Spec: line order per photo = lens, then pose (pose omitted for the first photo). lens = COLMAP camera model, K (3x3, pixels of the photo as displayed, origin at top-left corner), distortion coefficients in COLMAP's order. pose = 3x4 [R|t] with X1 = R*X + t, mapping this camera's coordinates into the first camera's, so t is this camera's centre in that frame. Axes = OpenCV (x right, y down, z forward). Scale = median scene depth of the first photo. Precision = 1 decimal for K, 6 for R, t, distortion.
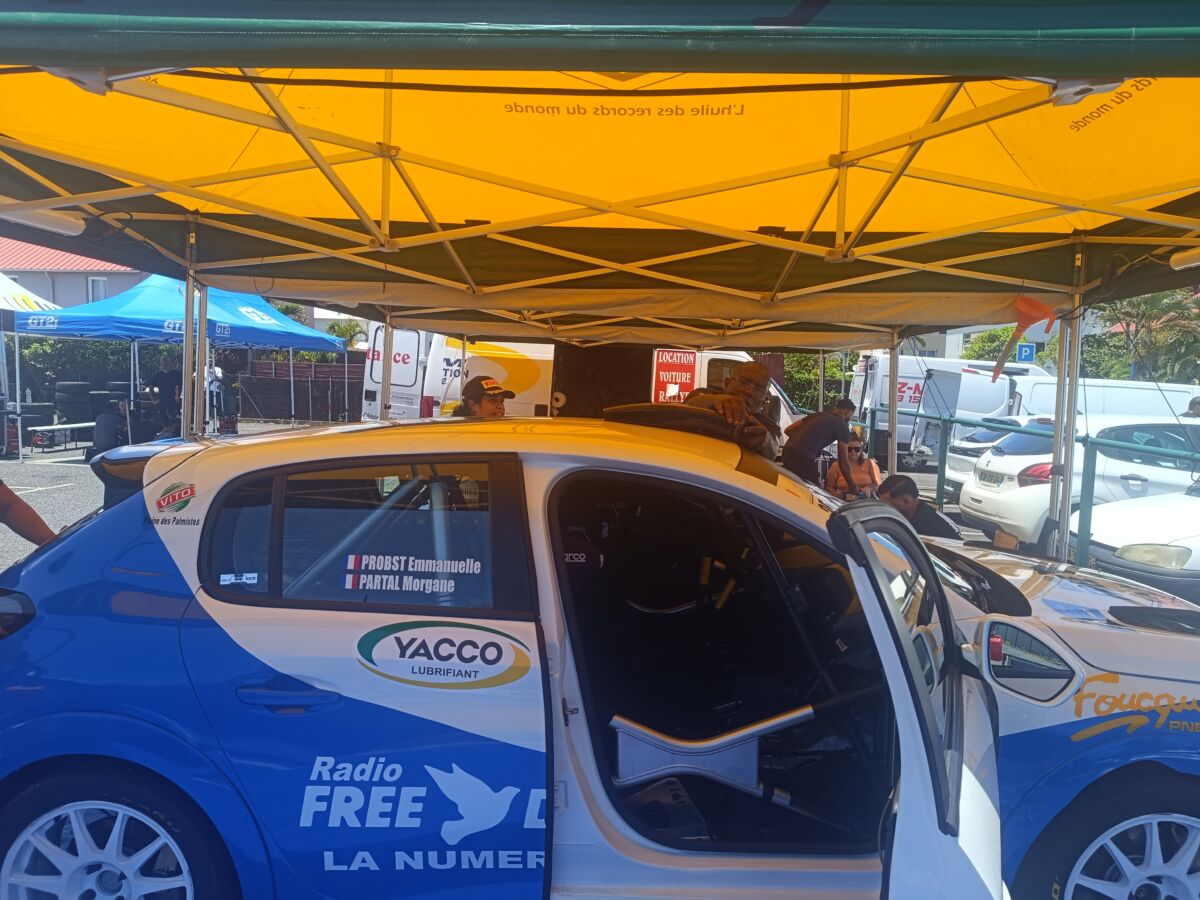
lens RADIAL K [[815.0, 0, 599.6], [0, 815.0, 471.1], [0, 0, 1]] dist [0.064070, -0.084330]
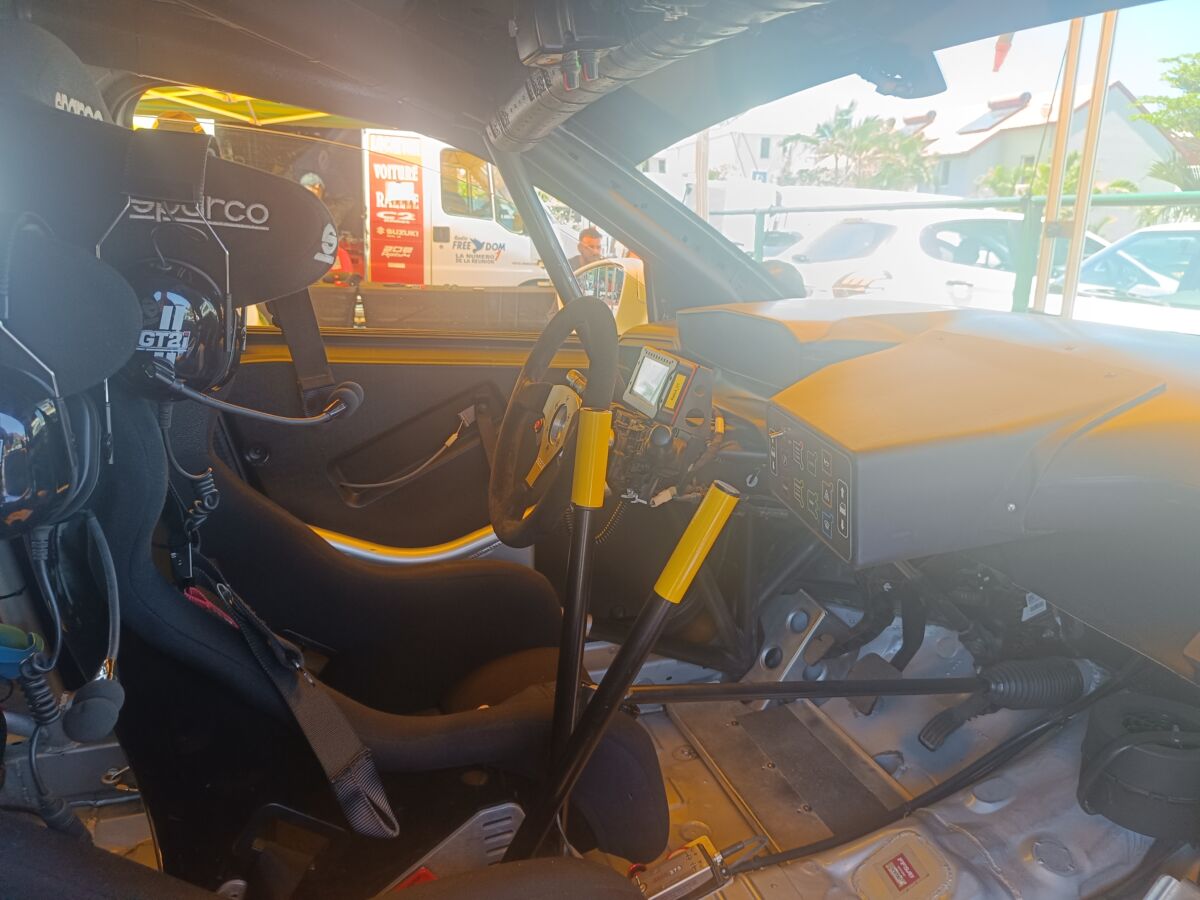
lens RADIAL K [[836.7, 0, 600.0], [0, 836.7, 450.0], [0, 0, 1]] dist [0.012776, -0.019538]
pose [[0.947190, -0.087282, 0.308567, 0.015420], [0.039893, 0.986843, 0.156684, 0.026879], [-0.318183, -0.136099, 0.938209, 0.272506]]
